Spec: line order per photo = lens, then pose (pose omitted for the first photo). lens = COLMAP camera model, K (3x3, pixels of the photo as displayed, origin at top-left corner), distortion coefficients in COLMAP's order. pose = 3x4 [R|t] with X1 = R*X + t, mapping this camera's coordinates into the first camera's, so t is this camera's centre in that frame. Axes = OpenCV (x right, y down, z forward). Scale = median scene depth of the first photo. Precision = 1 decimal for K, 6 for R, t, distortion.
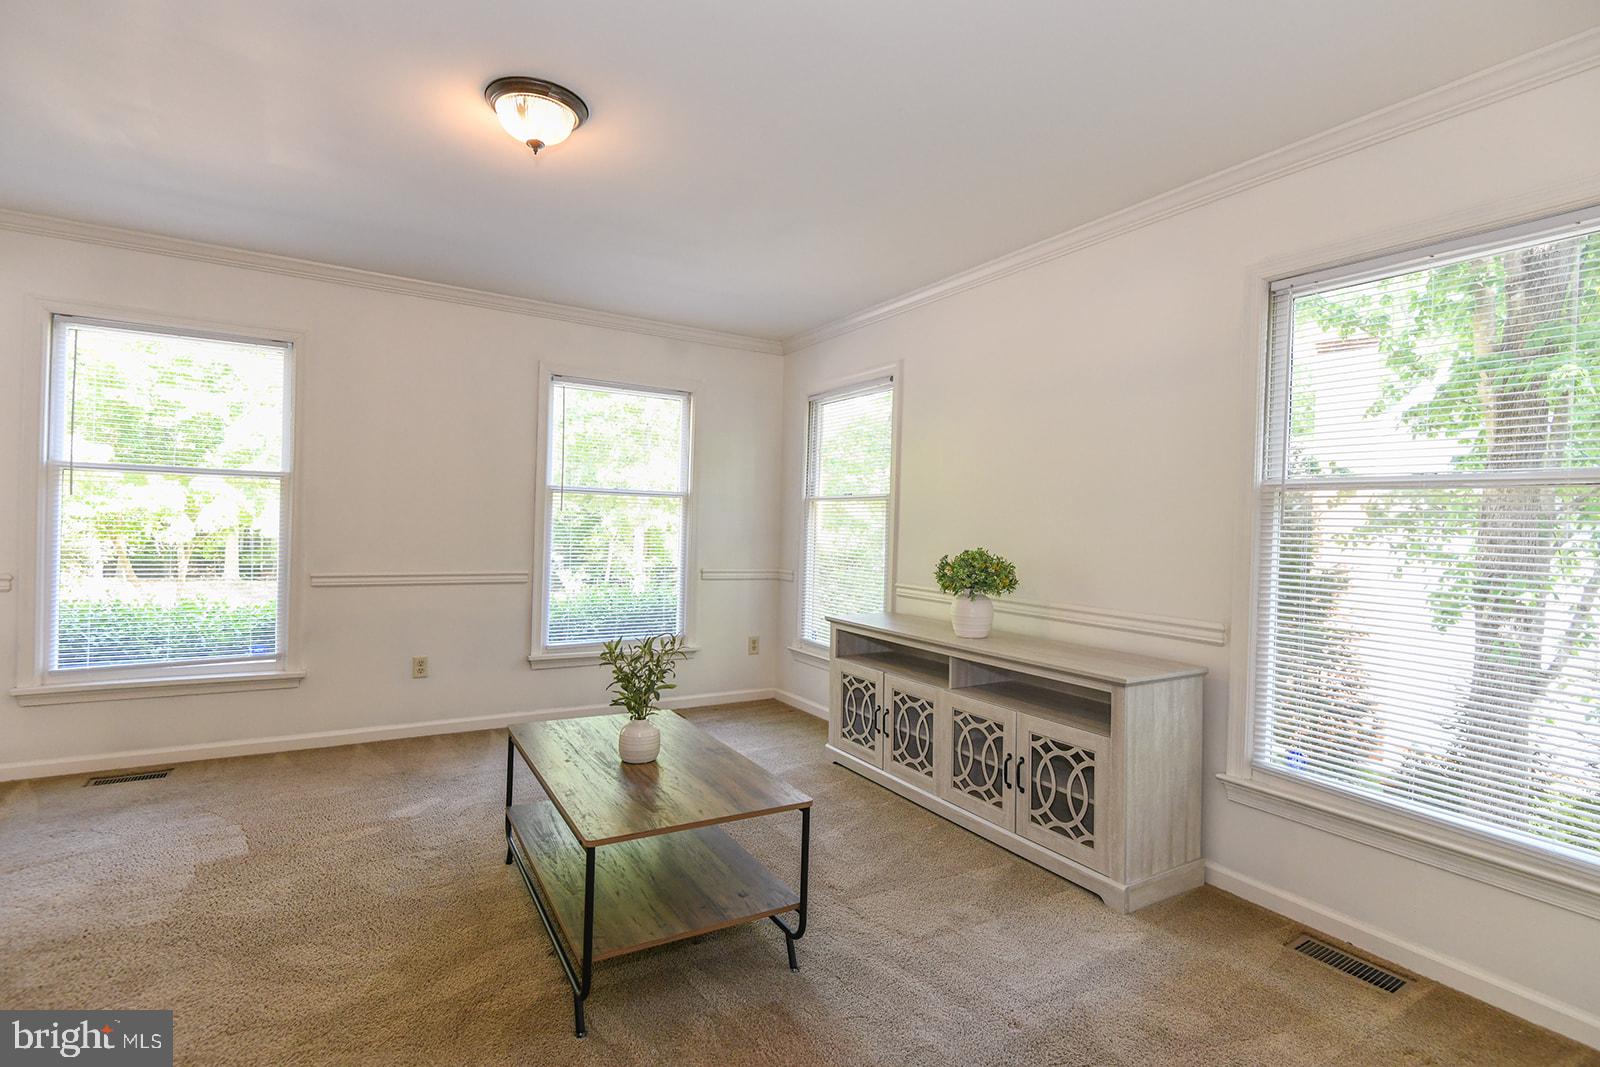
lens RADIAL K [[739.7, 0, 805.2], [0, 739.7, 531.5], [0, 0, 1]] dist [0.000934, -0.000449]
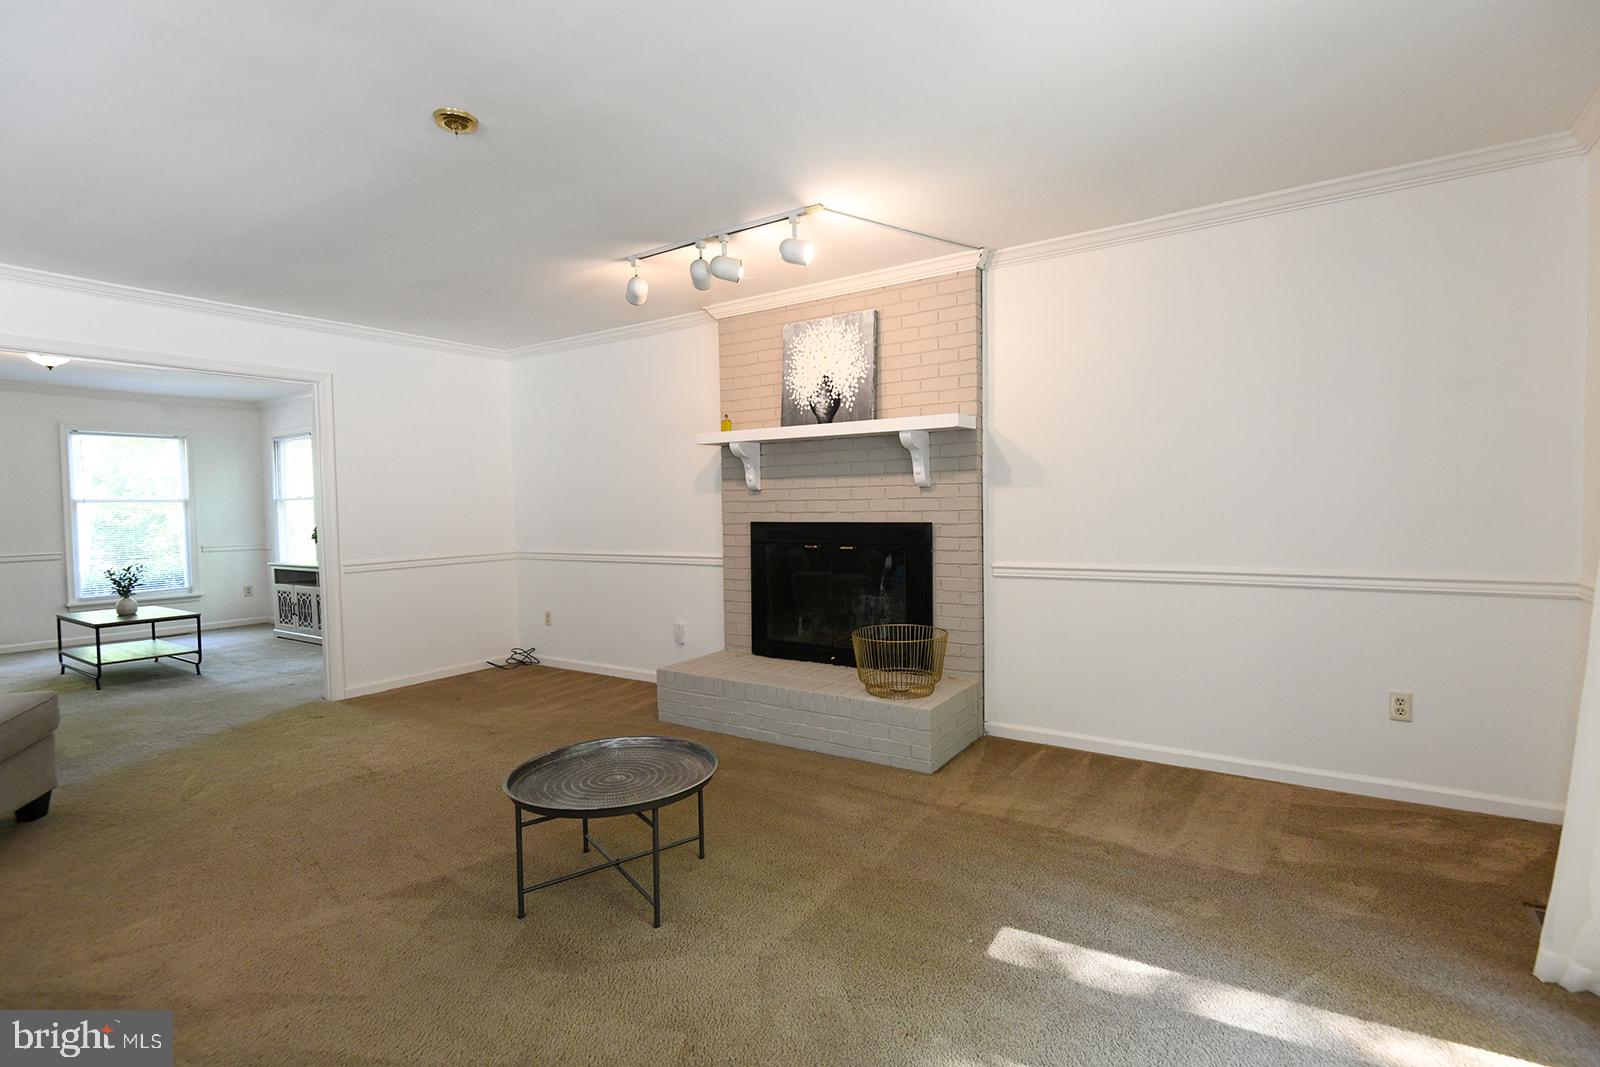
lens RADIAL K [[739.7, 0, 789.8], [0, 739.7, 531.4], [0, 0, 1]] dist [0.000934, -0.000449]
pose [[0.908793, -0.061434, 0.412701, 0.391525], [0.049210, 0.997979, 0.040194, 0.017862], [-0.414336, -0.016219, 0.909979, -1.084350]]
